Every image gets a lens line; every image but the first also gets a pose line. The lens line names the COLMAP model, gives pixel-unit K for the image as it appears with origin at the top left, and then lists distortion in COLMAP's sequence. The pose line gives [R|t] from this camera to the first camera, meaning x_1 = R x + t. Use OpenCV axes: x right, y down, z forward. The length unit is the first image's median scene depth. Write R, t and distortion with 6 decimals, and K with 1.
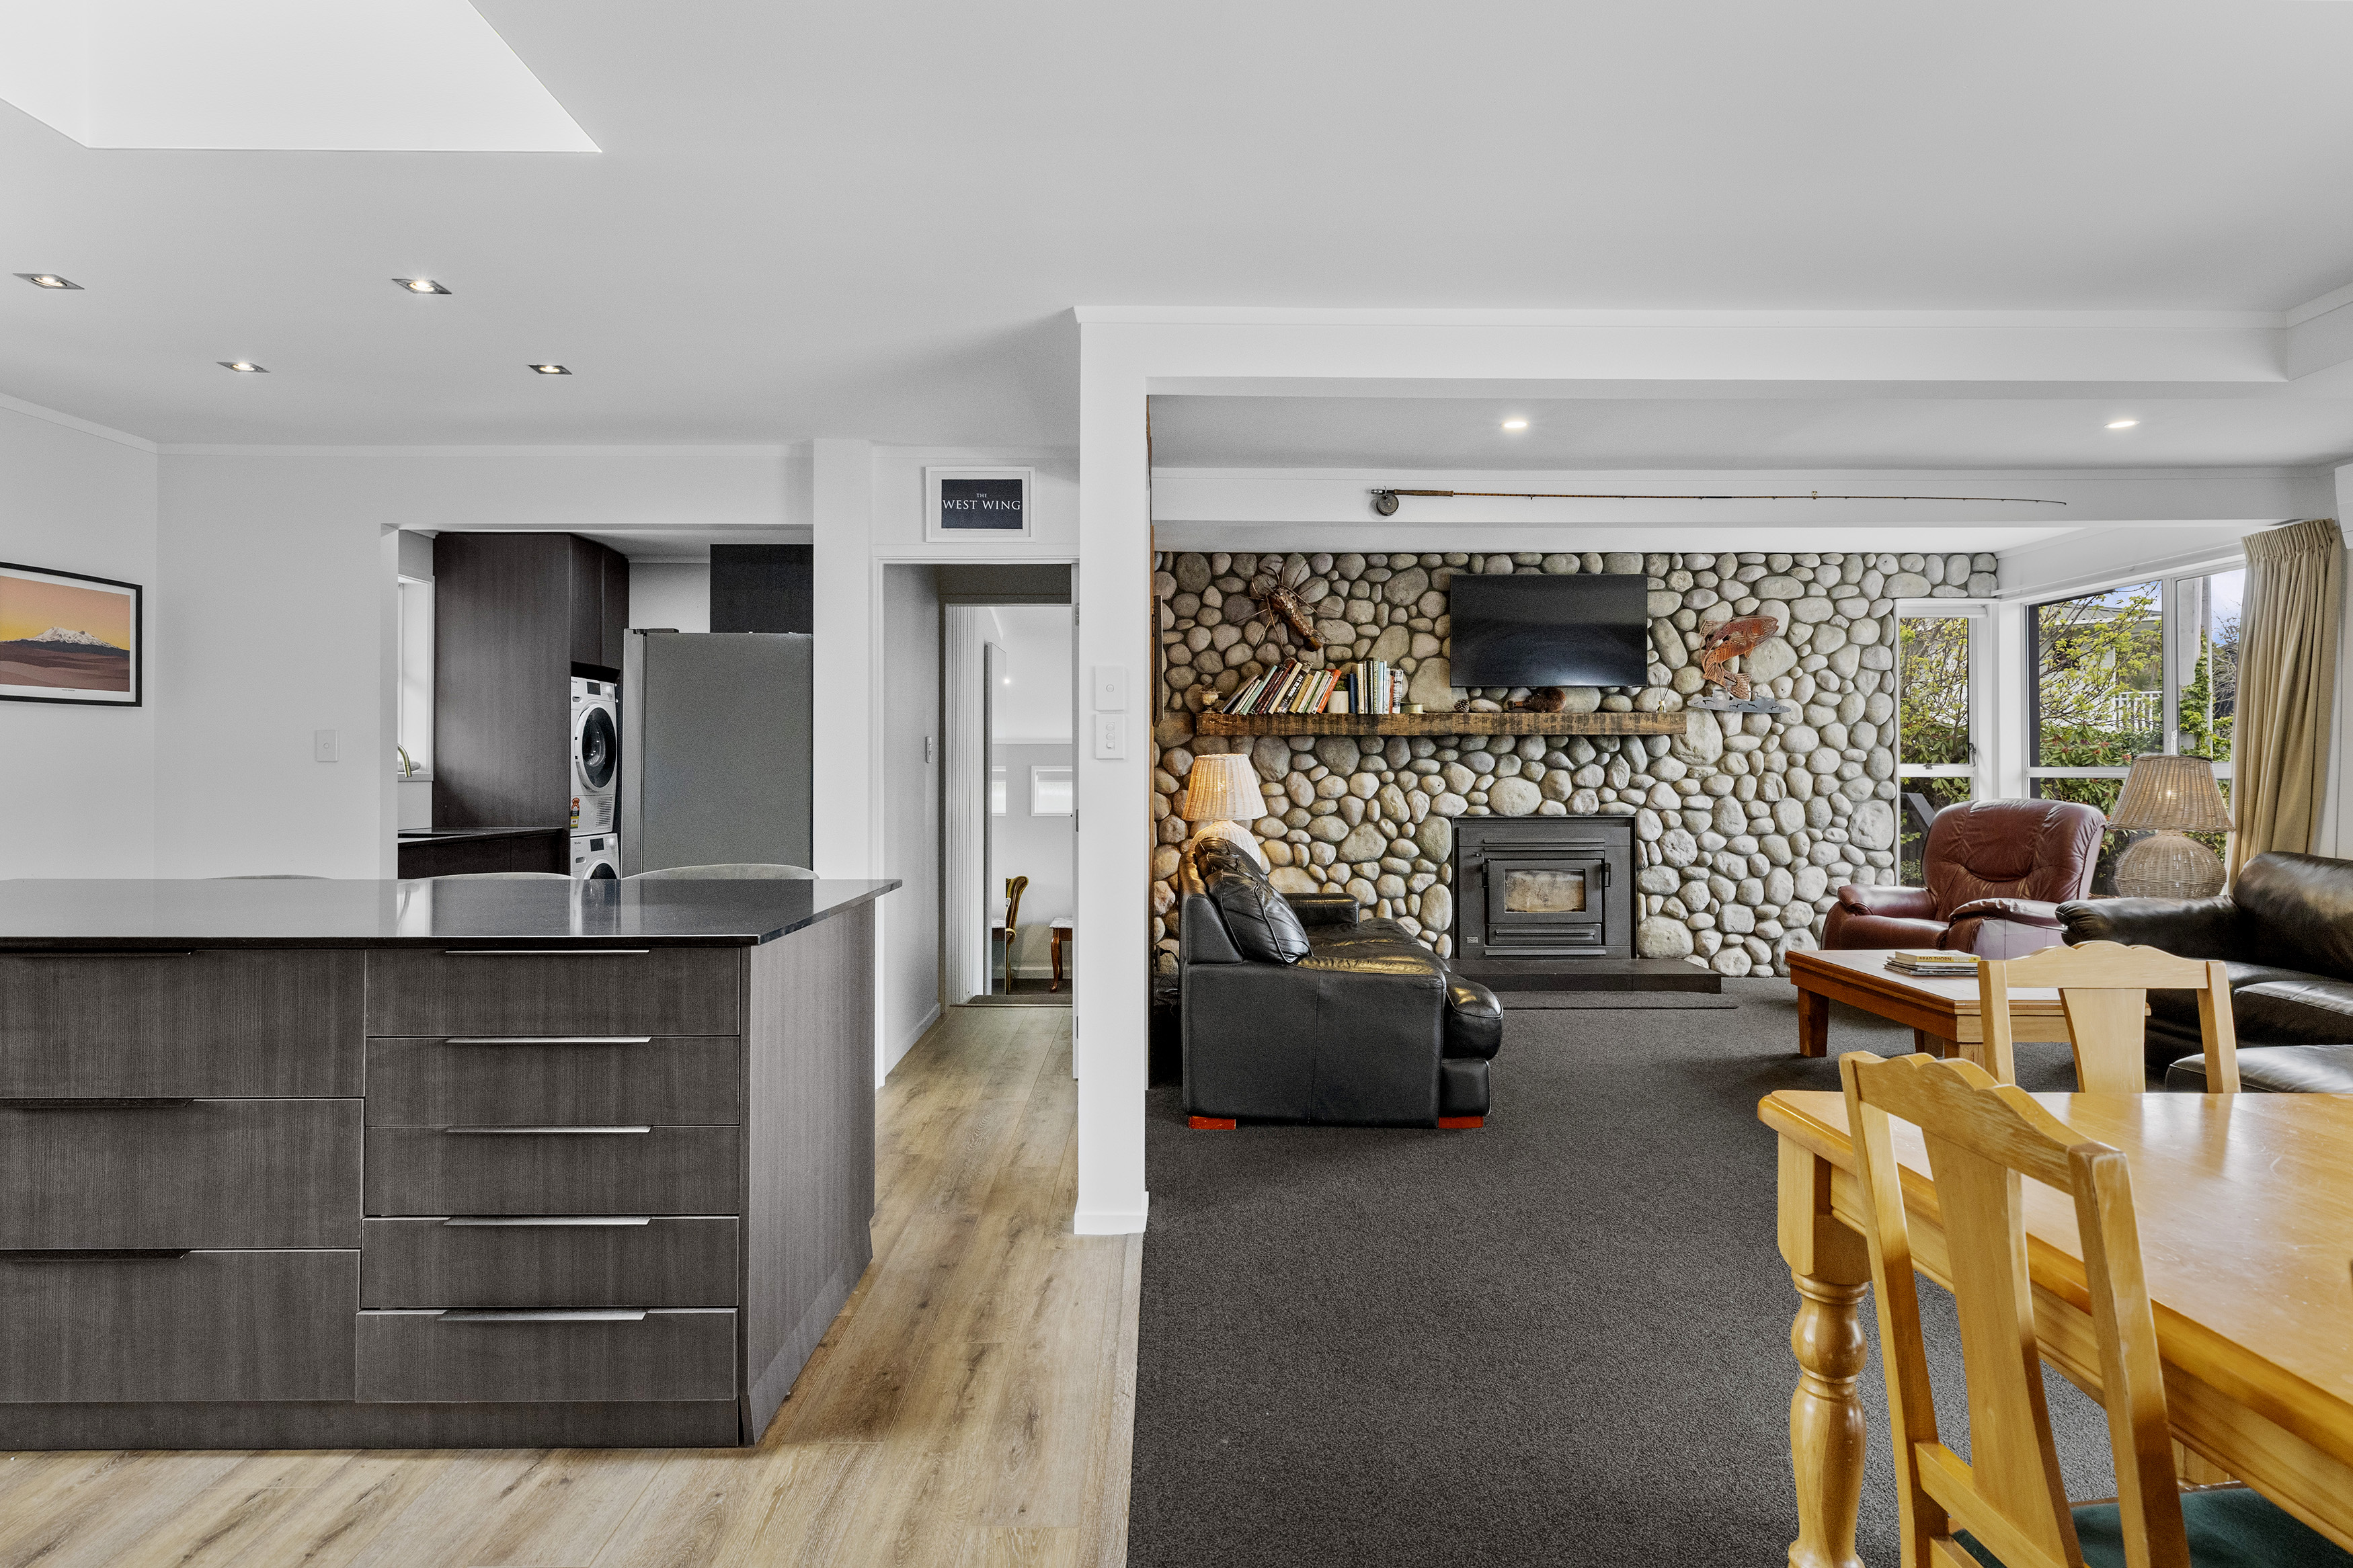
lens RADIAL K [[1318.1, 0, 1179.1], [0, 1318.1, 779.2], [0, 0, 1]] dist [0.007371, 0.000243]
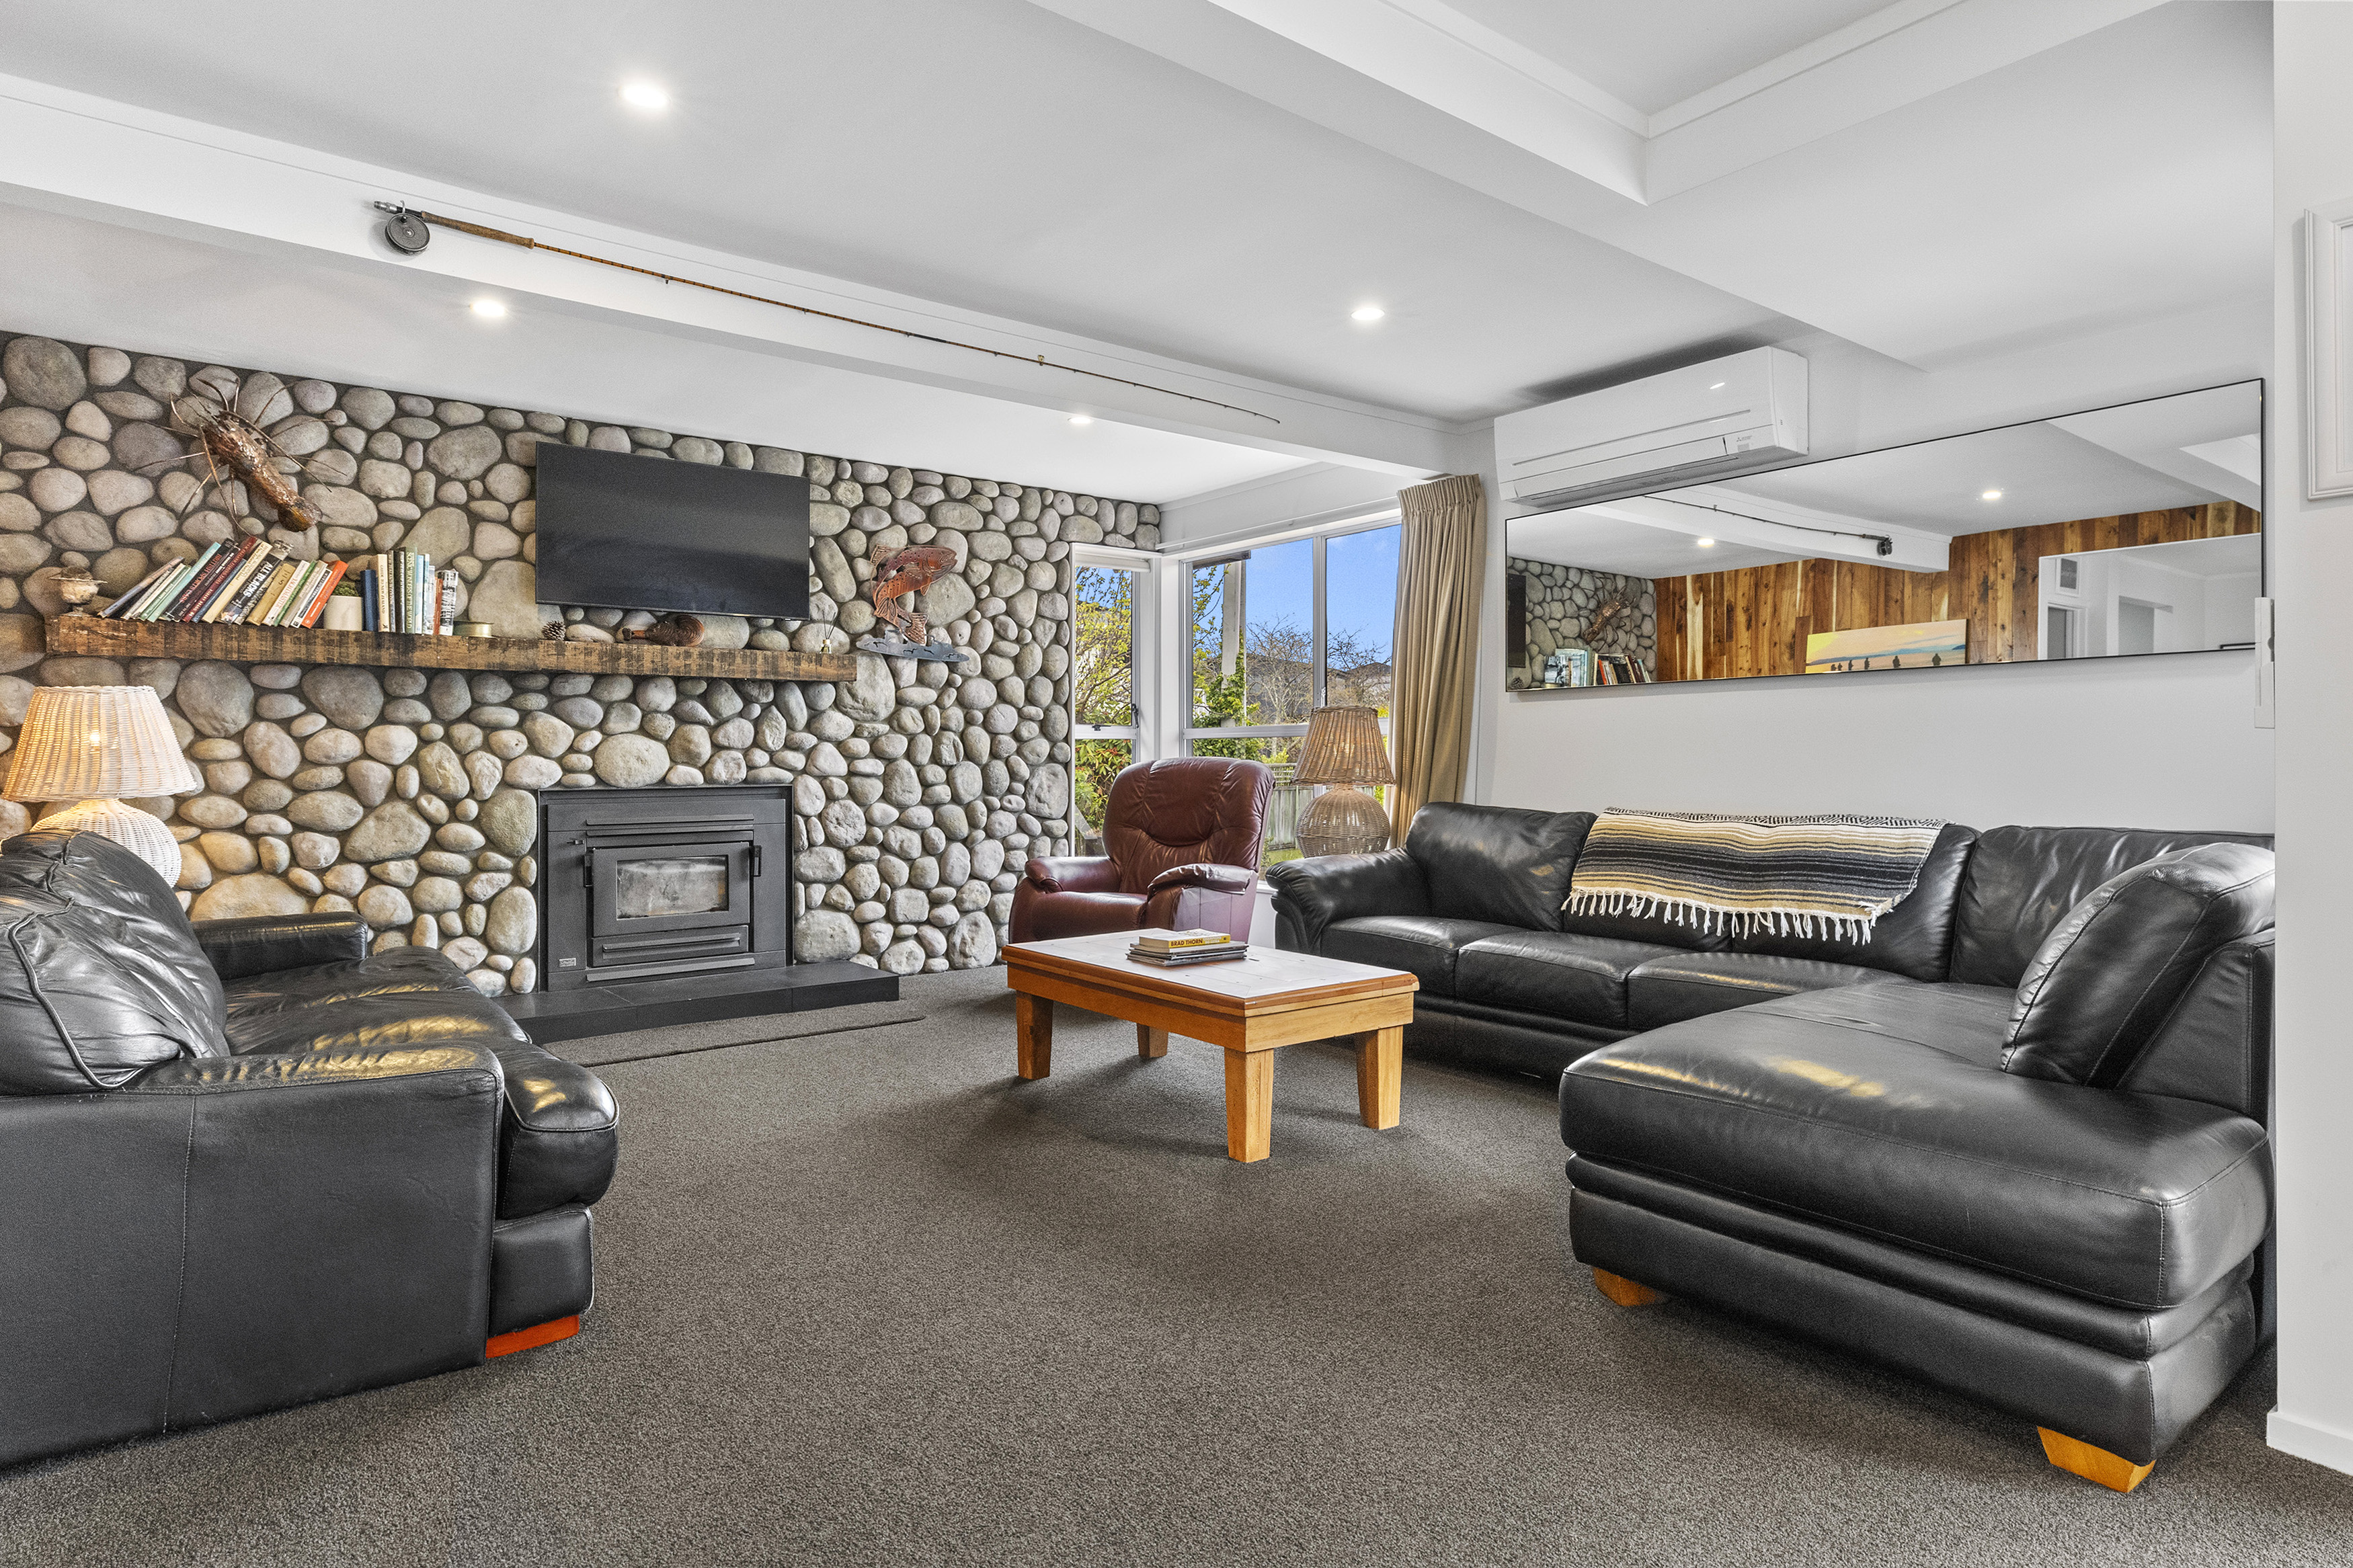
lens RADIAL K [[1318.1, 0, 1201.8], [0, 1318.1, 730.8], [0, 0, 1]] dist [0.007371, 0.000243]
pose [[0.788646, 0.010594, 0.614756, 0.053525], [0.006186, 0.999664, -0.025162, 0.017314], [-0.614816, 0.023647, 0.788316, 0.228386]]
